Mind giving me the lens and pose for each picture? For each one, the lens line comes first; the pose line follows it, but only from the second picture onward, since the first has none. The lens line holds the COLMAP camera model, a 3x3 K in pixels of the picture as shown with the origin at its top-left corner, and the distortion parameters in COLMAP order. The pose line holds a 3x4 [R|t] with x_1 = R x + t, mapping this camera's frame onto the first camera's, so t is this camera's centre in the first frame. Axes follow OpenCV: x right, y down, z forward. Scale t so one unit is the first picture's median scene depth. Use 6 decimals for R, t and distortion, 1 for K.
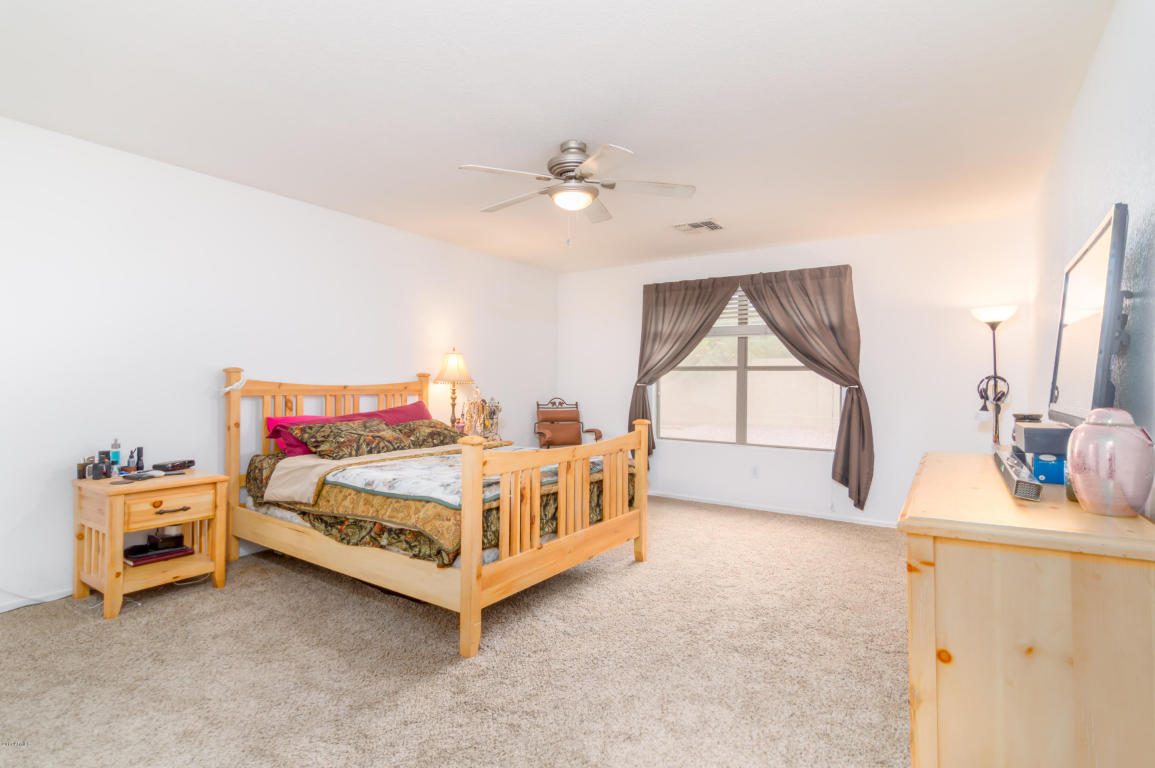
lens RADIAL K [[564.2, 0, 568.4], [0, 564.2, 383.0], [0, 0, 1]] dist [0.000398, 0.000089]
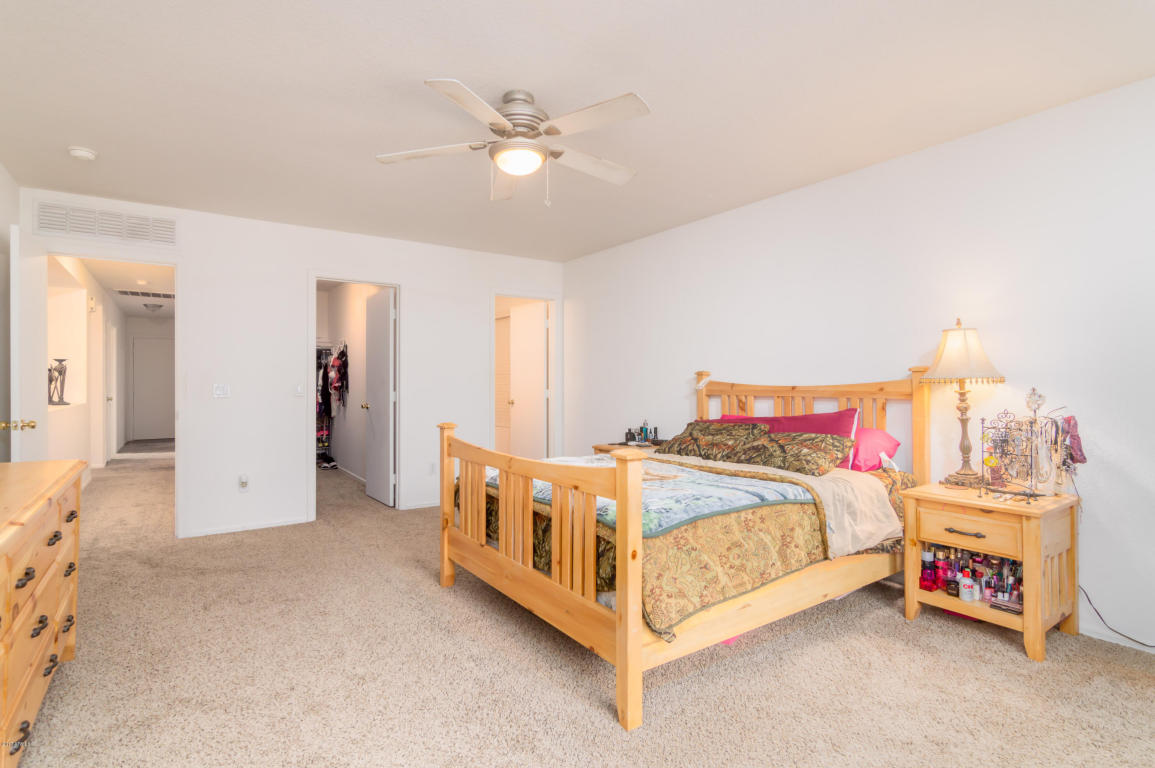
lens RADIAL K [[564.2, 0, 566.7], [0, 564.2, 385.3], [0, 0, 1]] dist [0.000398, 0.000089]
pose [[-0.346429, -0.006078, -0.938056, 0.578758], [-0.001097, 0.999981, -0.006075, 0.009281], [0.938076, -0.001076, -0.346429, 1.033433]]
